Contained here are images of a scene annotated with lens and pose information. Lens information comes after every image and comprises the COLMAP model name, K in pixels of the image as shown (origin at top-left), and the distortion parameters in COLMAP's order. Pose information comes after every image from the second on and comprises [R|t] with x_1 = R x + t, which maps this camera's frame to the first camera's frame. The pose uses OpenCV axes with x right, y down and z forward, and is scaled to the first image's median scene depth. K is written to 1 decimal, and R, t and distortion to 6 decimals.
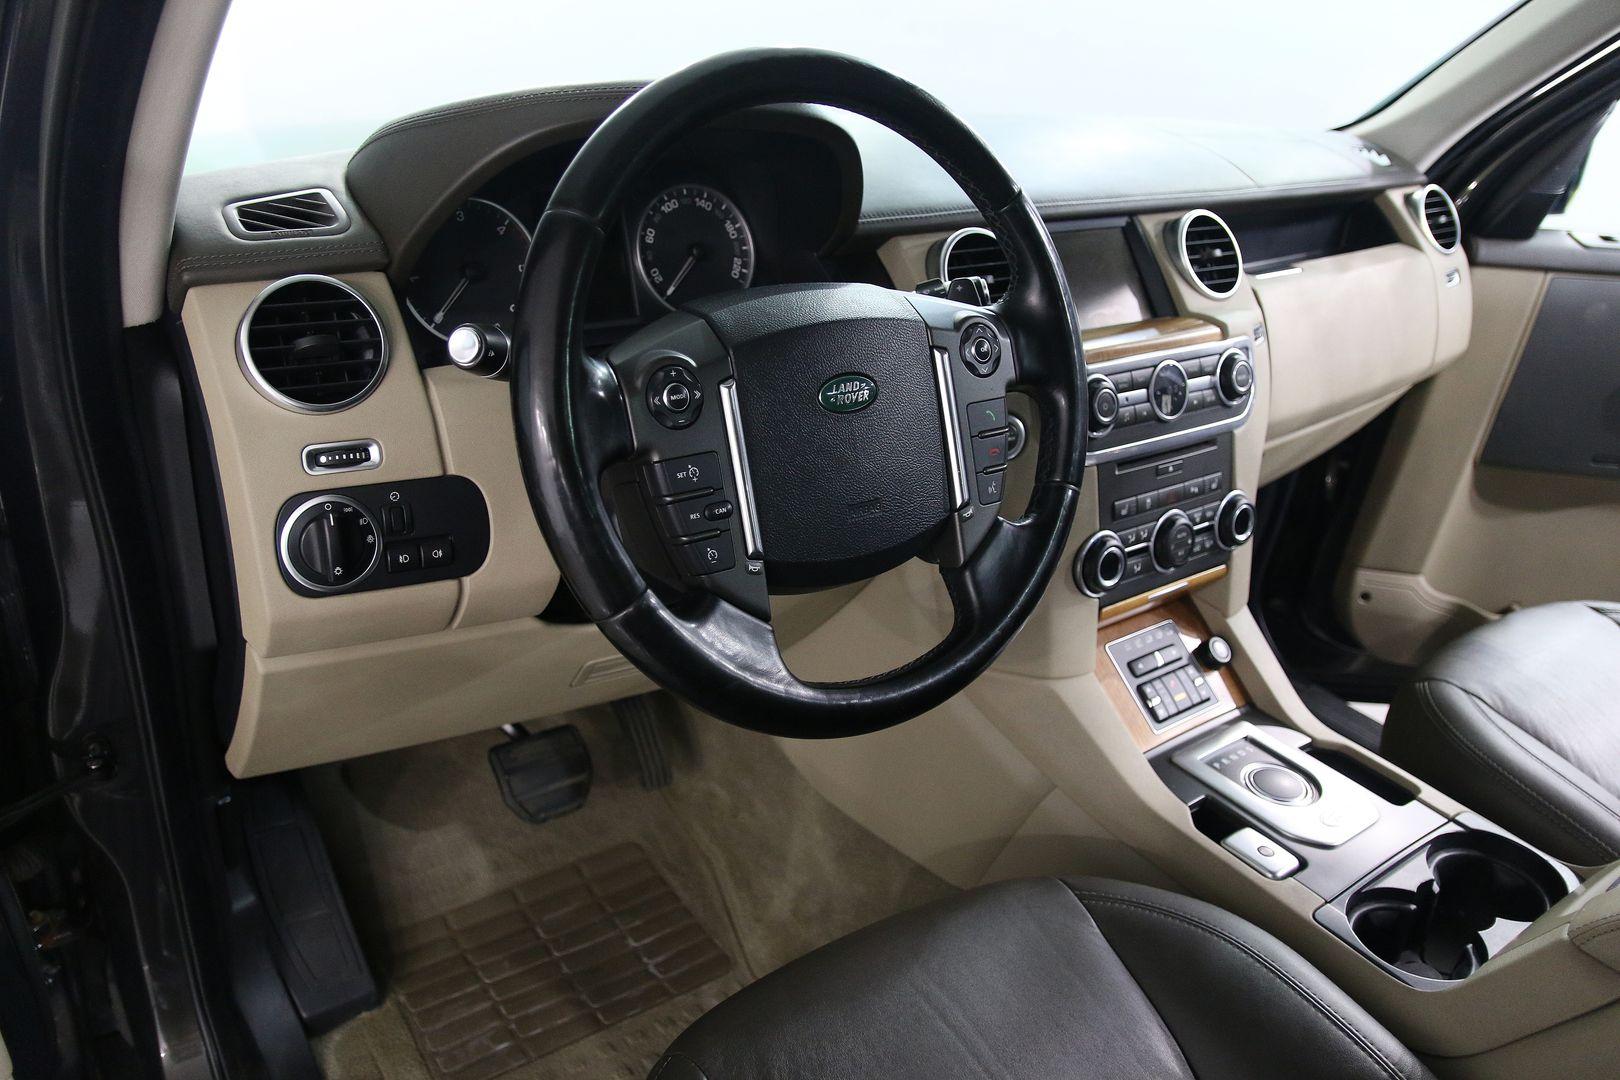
lens RADIAL K [[1273.6, 0, 810.0], [0, 1273.6, 540.0], [0, 0, 1]] dist [-0.141253, 0.145277]
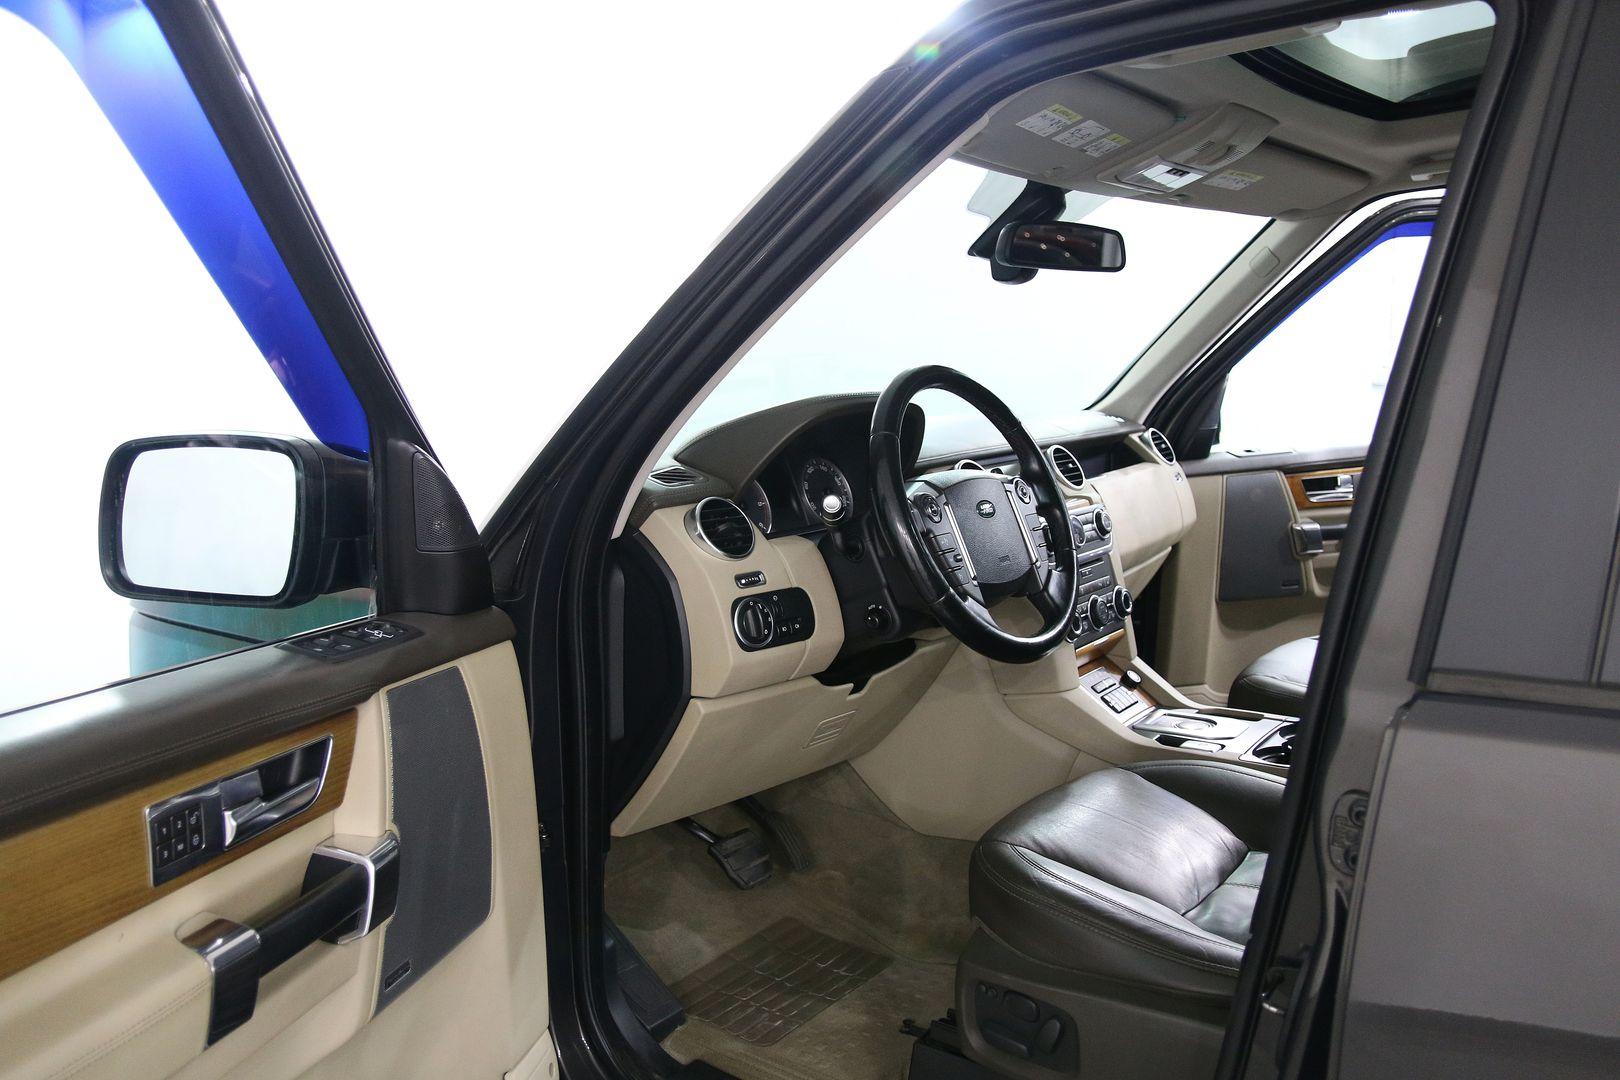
lens RADIAL K [[1273.6, 0, 810.0], [0, 1273.6, 540.0], [0, 0, 1]] dist [-0.141253, 0.145277]
pose [[0.956925, -0.149935, 0.248625, -0.510720], [0.218307, 0.936128, -0.275694, 0.296041], [-0.191409, 0.318095, 0.928535, -0.595999]]
